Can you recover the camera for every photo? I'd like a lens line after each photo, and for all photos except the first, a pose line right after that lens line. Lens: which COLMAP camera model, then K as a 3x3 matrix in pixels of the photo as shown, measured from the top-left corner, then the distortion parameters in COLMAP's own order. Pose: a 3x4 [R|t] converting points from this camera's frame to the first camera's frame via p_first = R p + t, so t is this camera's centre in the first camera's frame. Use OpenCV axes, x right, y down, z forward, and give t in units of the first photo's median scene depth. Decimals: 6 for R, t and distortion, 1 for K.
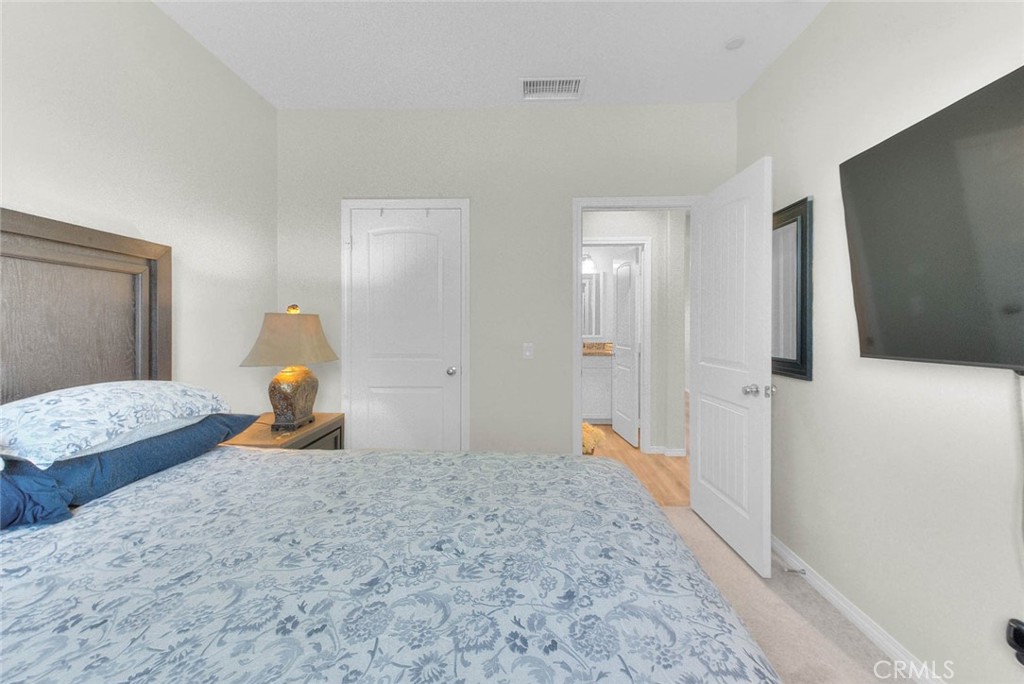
lens RADIAL K [[403.9, 0, 513.0], [0, 403.9, 341.9], [0, 0, 1]] dist [0.020166, -0.000042]
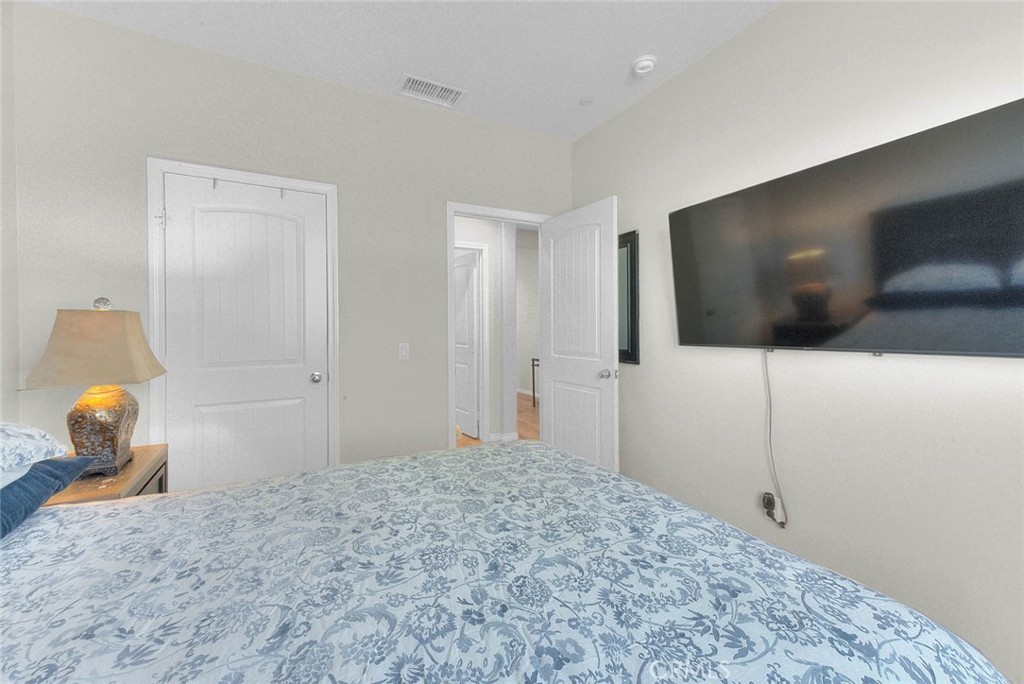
lens RADIAL K [[401.0, 0, 512.2], [0, 401.0, 356.6], [0, 0, 1]] dist [0.022065, 0.000328]
pose [[0.868298, -0.046134, 0.493893, -0.376853], [0.027040, 0.998587, 0.045740, -0.006374], [-0.495305, -0.026361, 0.868319, 0.028817]]
